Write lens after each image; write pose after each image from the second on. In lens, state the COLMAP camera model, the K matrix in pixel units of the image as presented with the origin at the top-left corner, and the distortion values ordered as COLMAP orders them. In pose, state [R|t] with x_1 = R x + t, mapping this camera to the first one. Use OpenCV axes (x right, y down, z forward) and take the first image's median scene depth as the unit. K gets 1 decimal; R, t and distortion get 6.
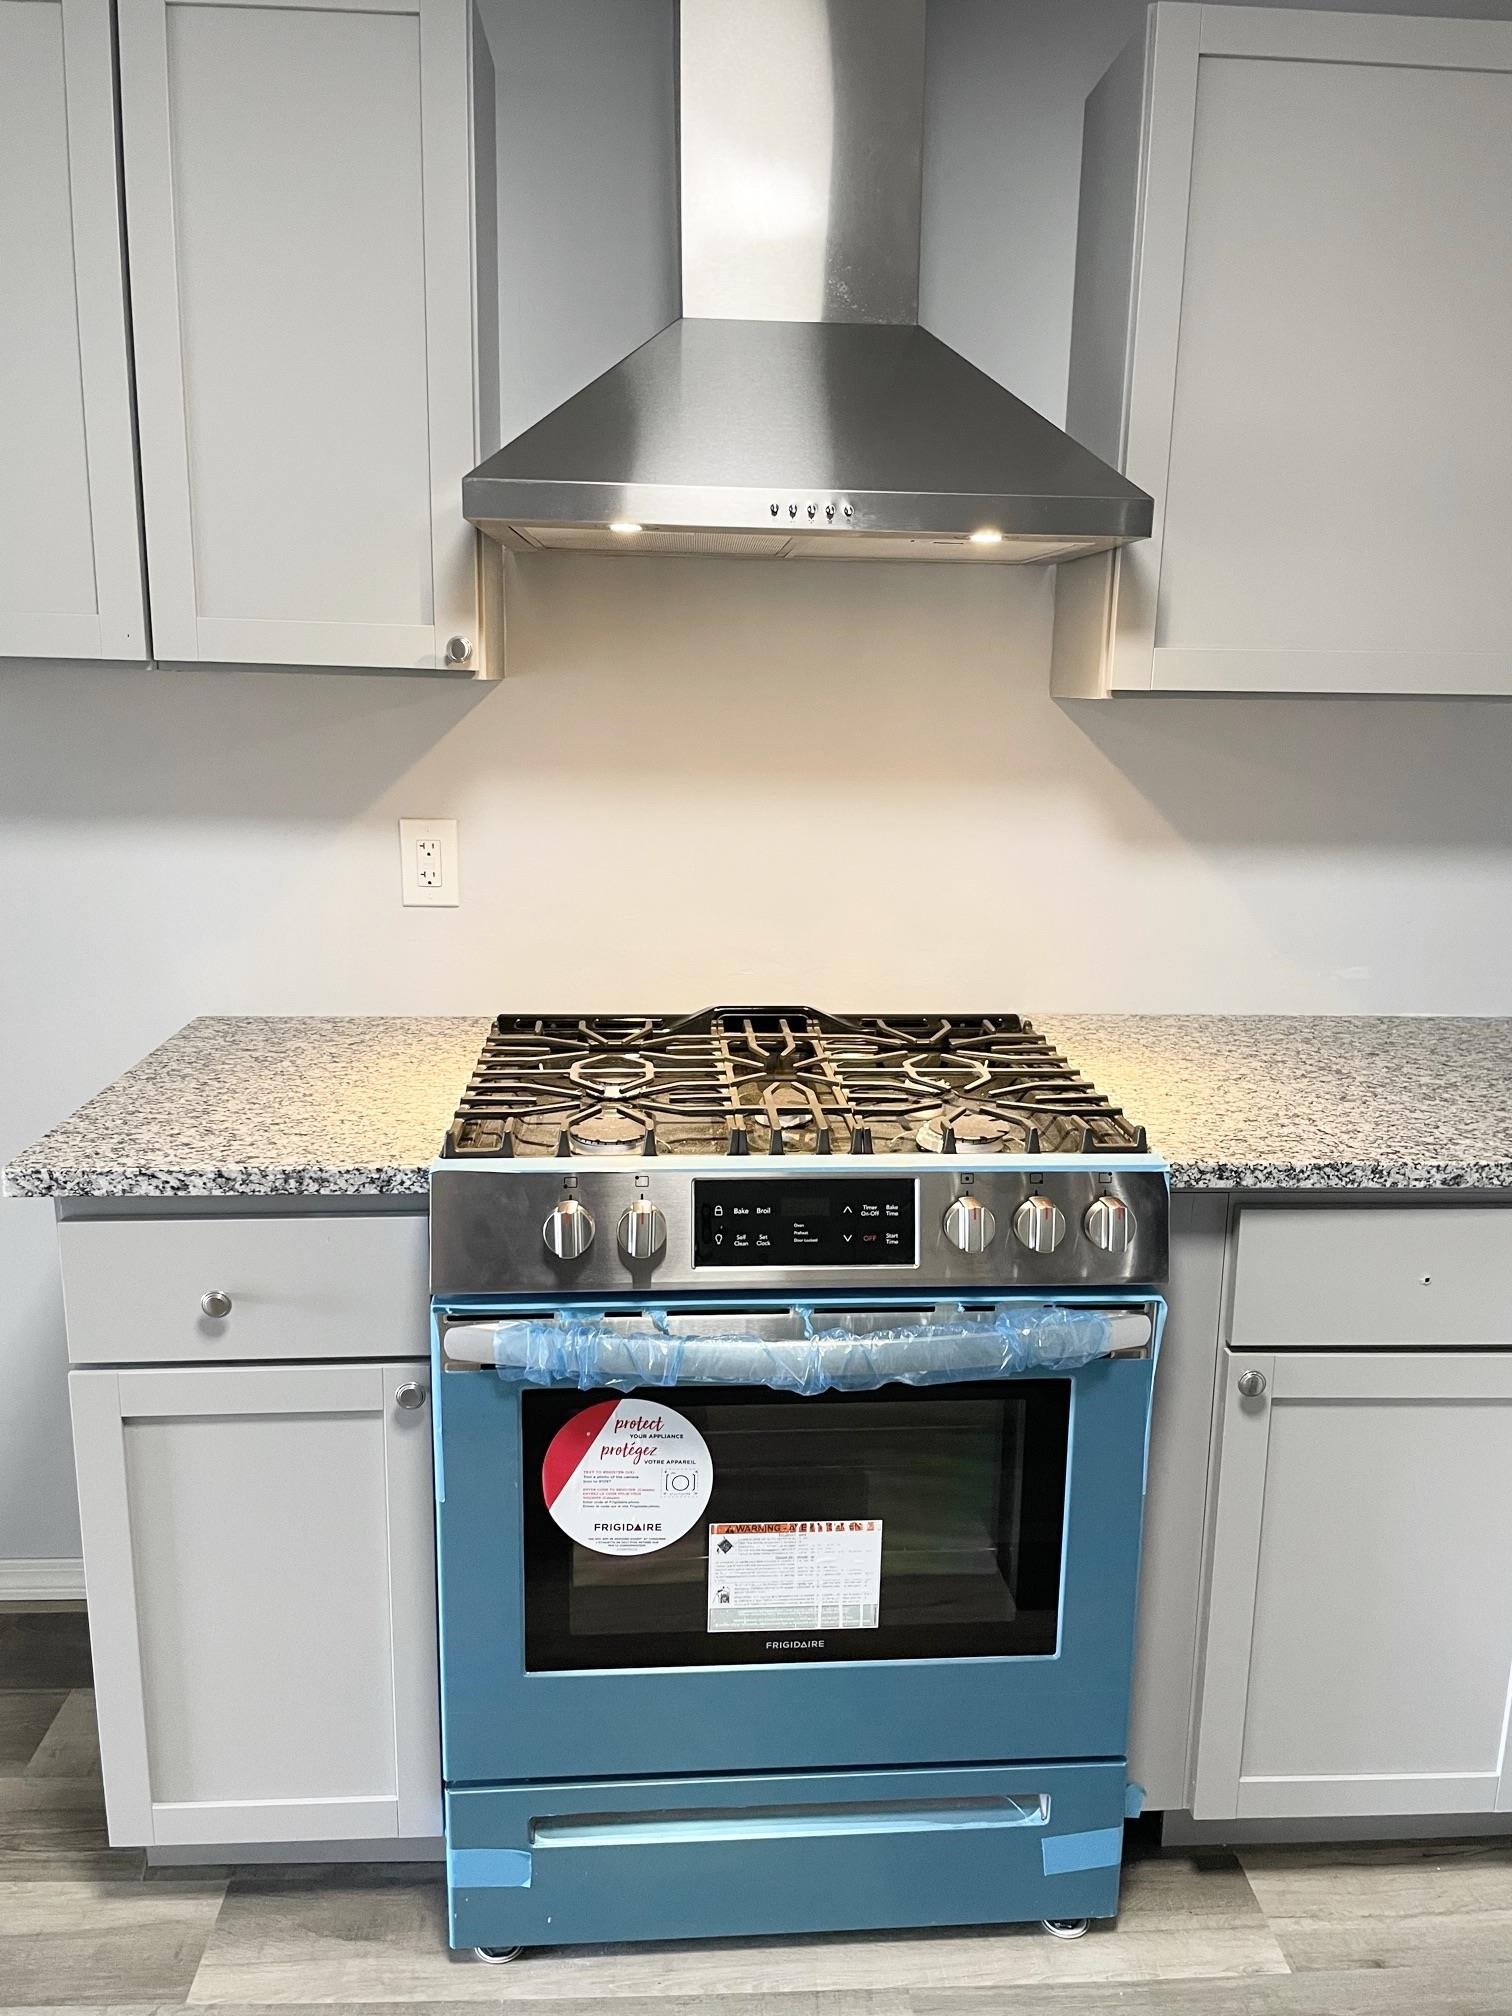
lens RADIAL K [[1522.6, 0, 751.0], [0, 1522.6, 996.6], [0, 0, 1]] dist [0.097704, -0.127574]
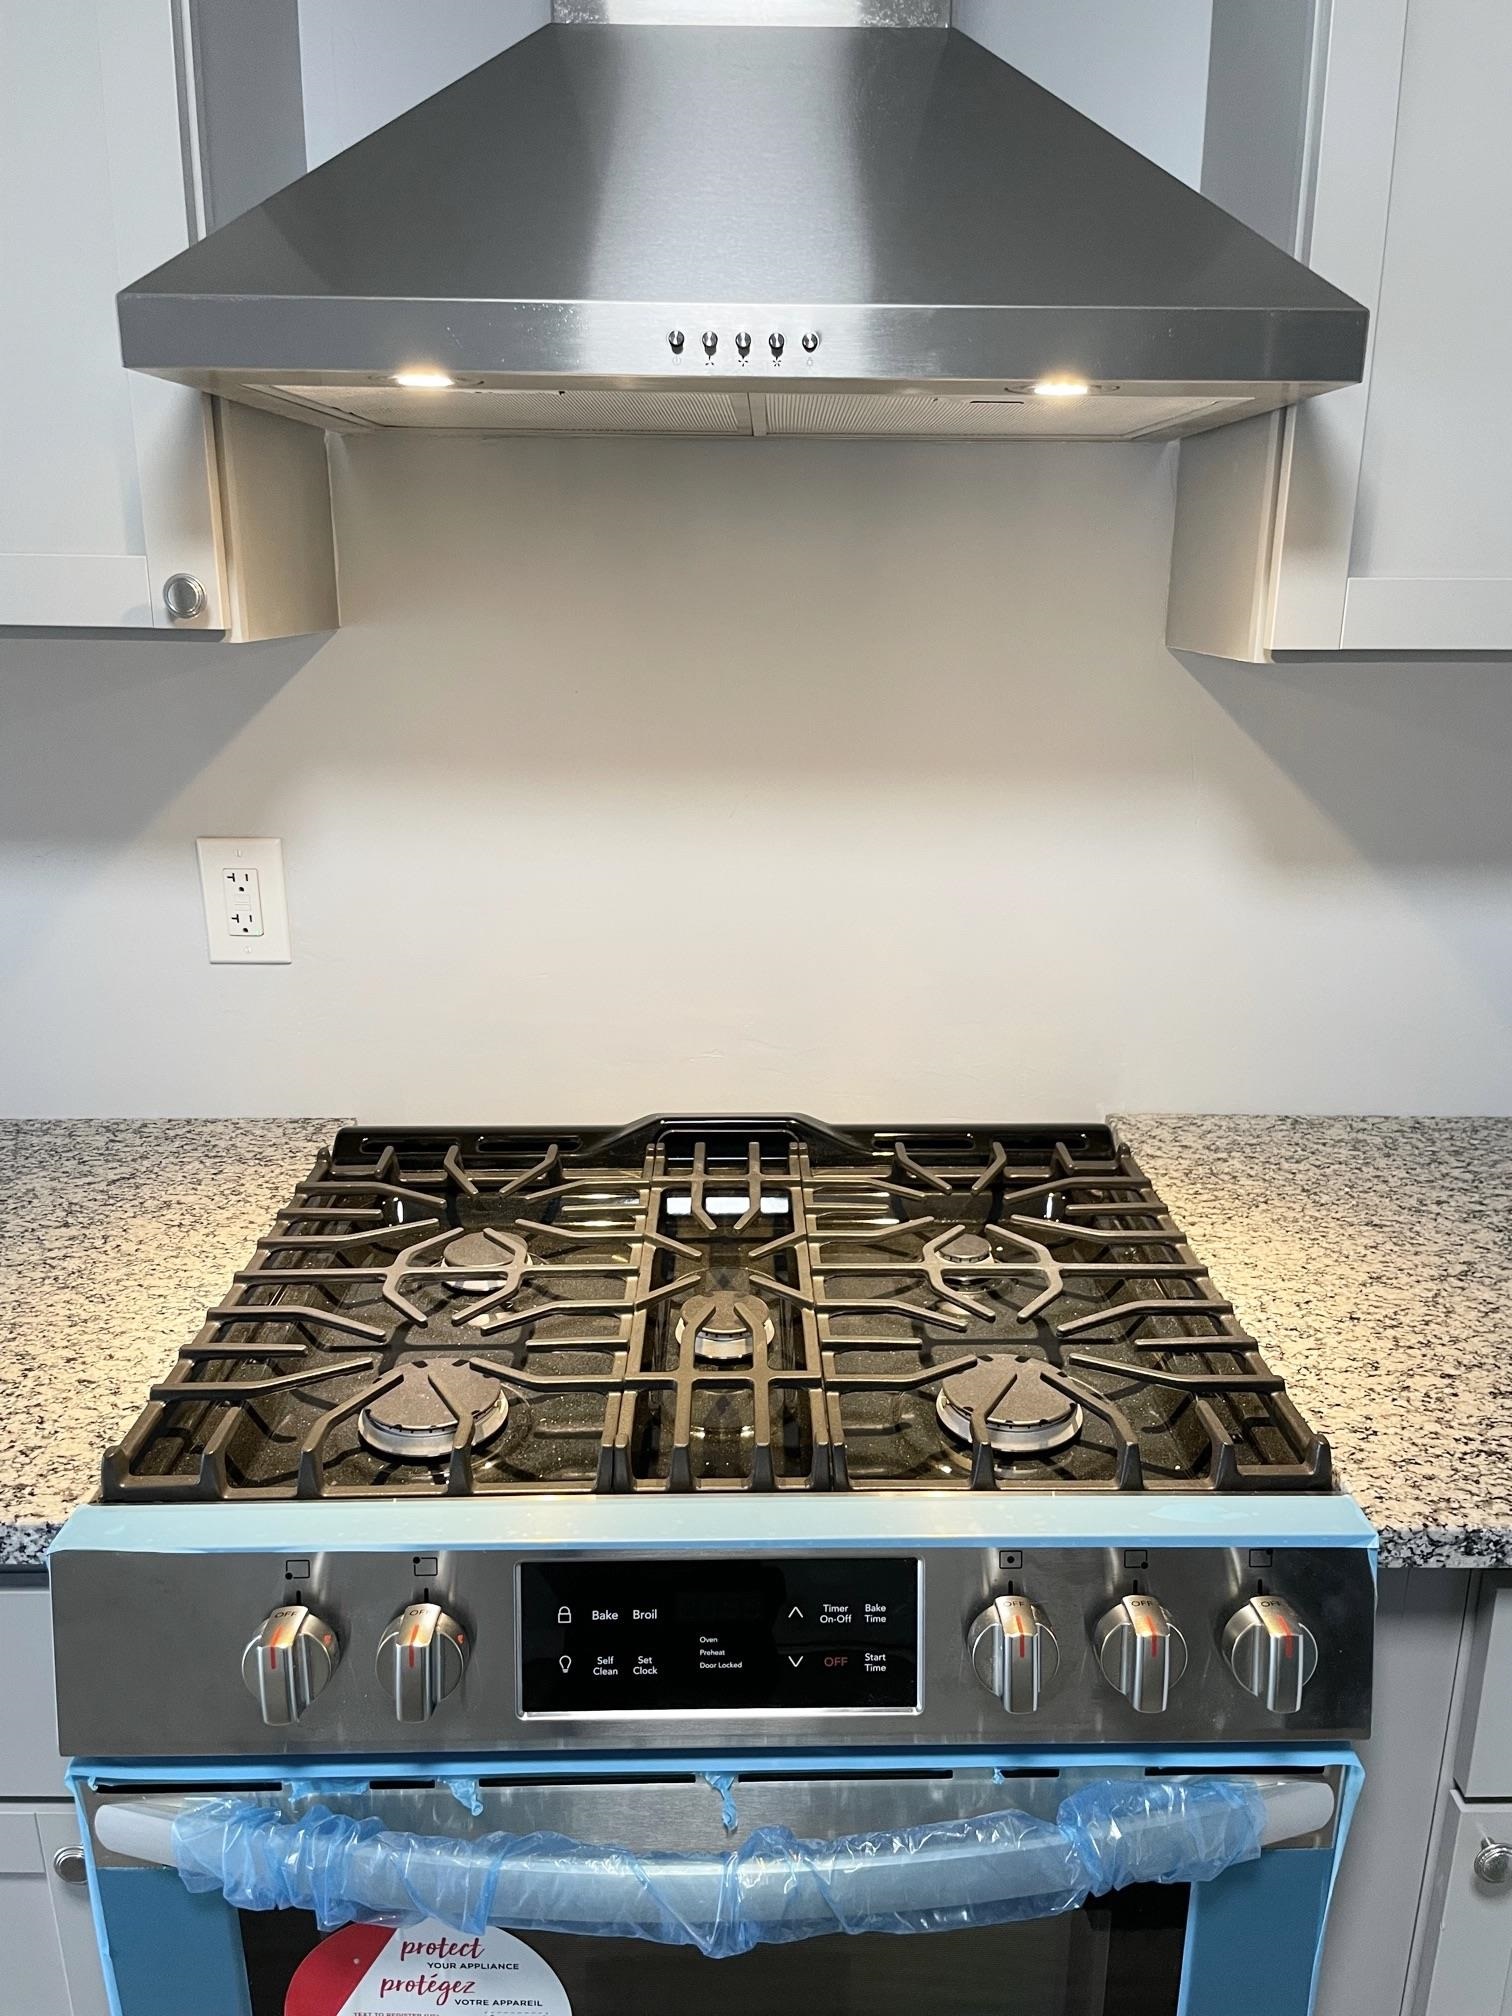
lens RADIAL K [[1516.9, 0, 768.0], [0, 1516.9, 1009.2], [0, 0, 1]] dist [0.085203, -0.114691]
pose [[0.998685, 0.002513, -0.051207, 0.078655], [0.001163, 0.997431, 0.071620, -0.117752], [0.051255, -0.071585, 0.996117, 0.437749]]
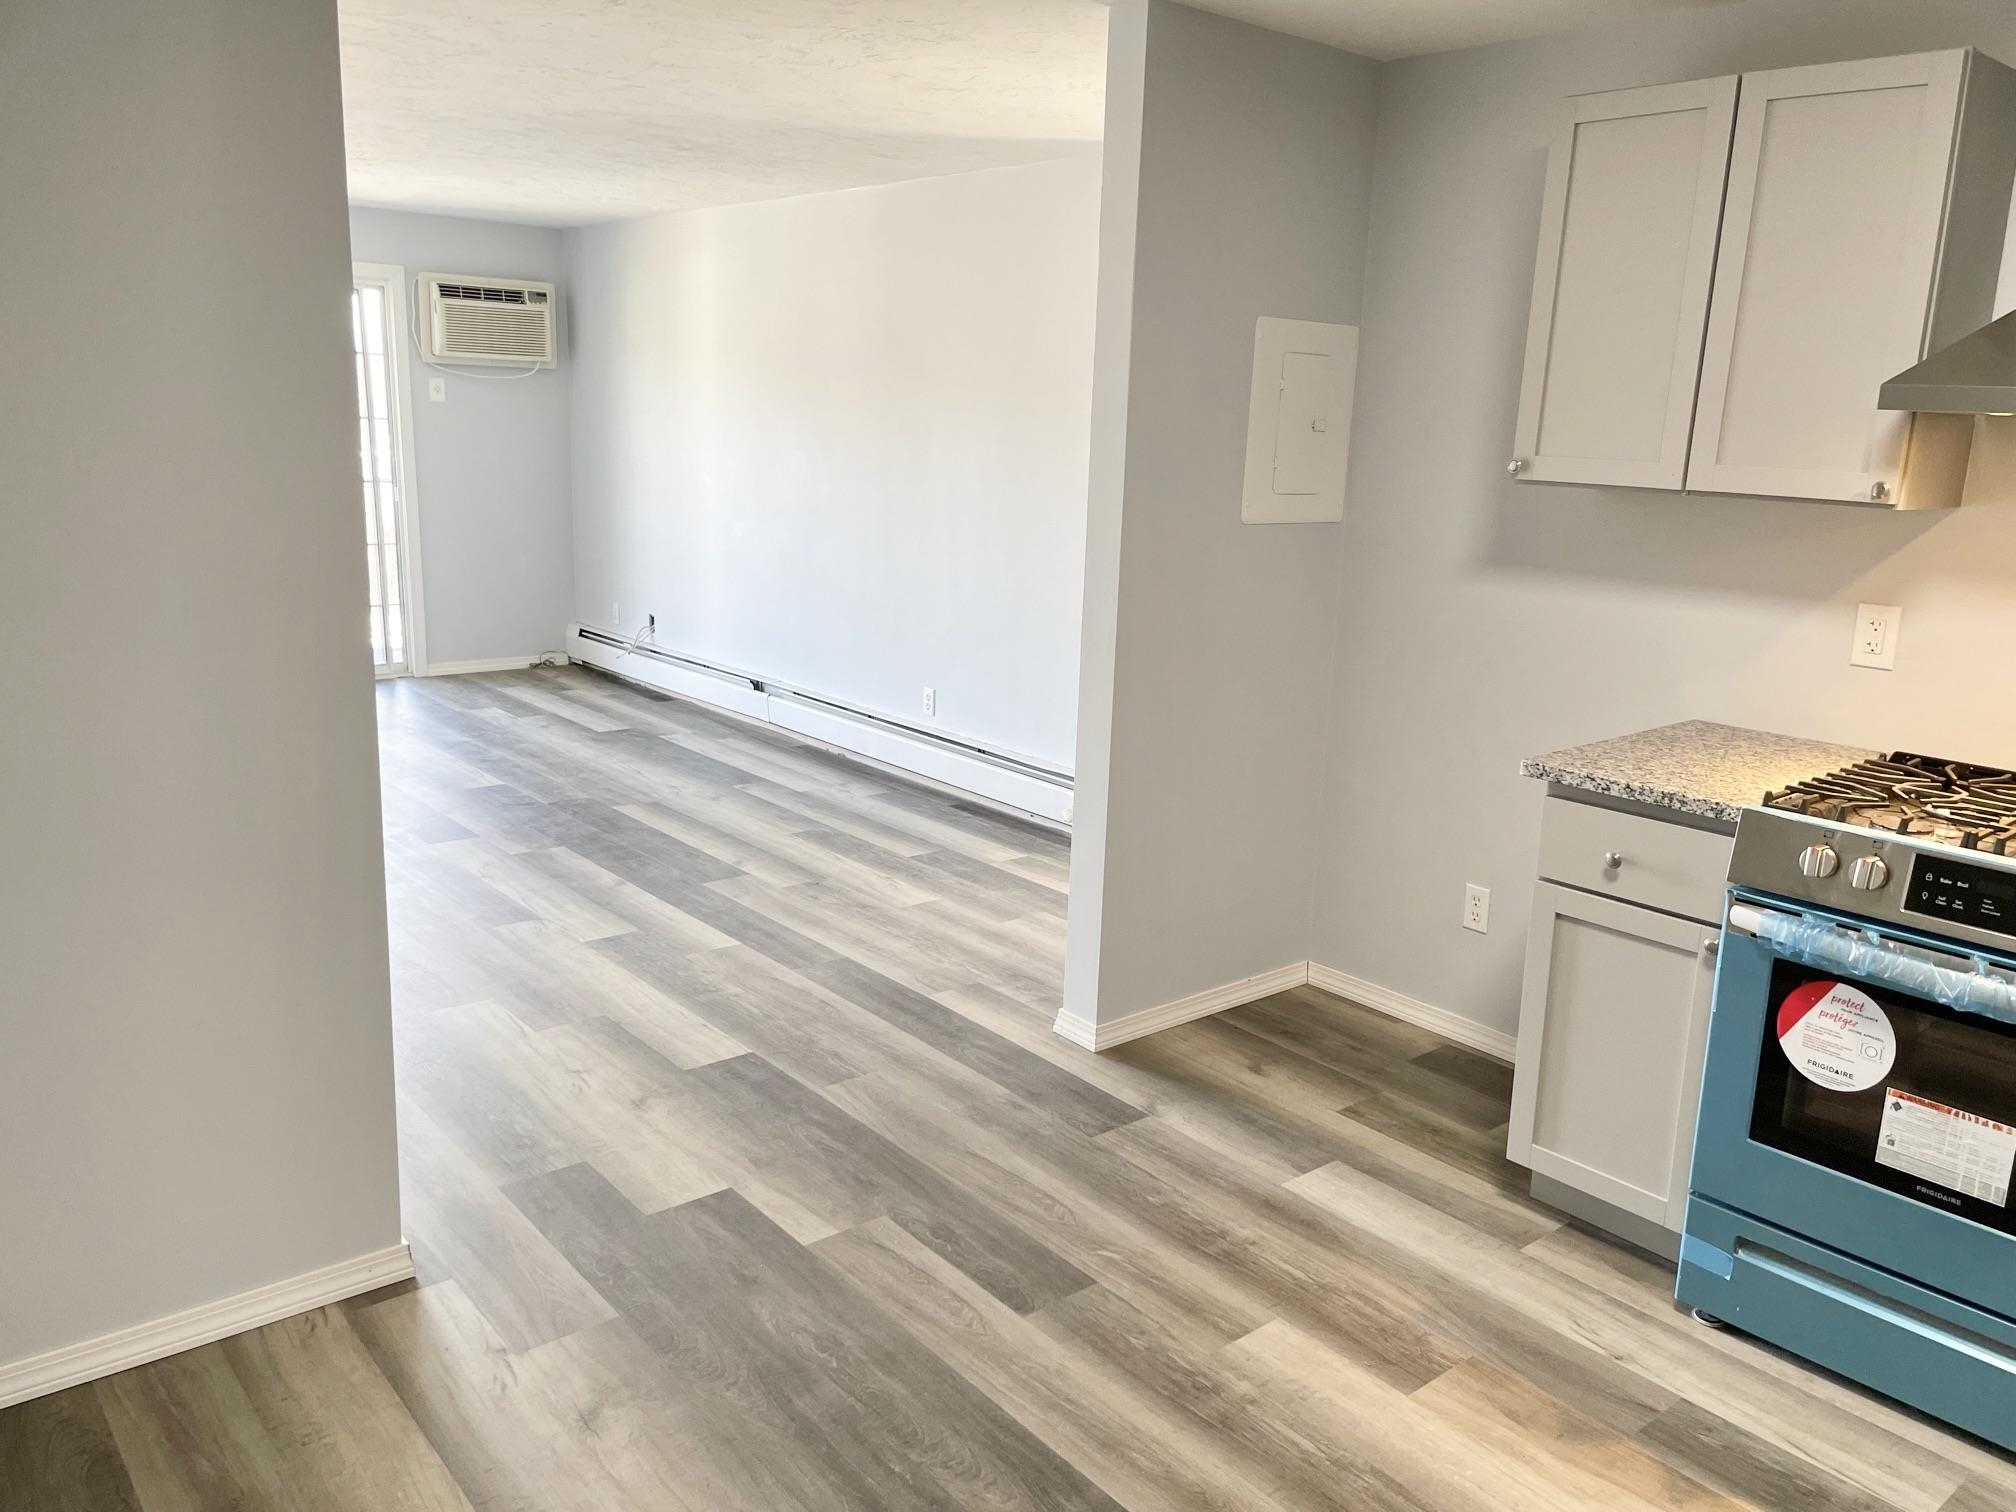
lens RADIAL K [[1516.9, 0, 1009.9], [0, 1516.9, 750.7], [0, 0, 1]] dist [0.085203, -0.114691]
pose [[0.600657, 0.180092, -0.778959, 0.562911], [-0.188985, 0.978672, 0.080538, 0.065655], [0.776850, 0.098836, 0.621881, -0.613192]]
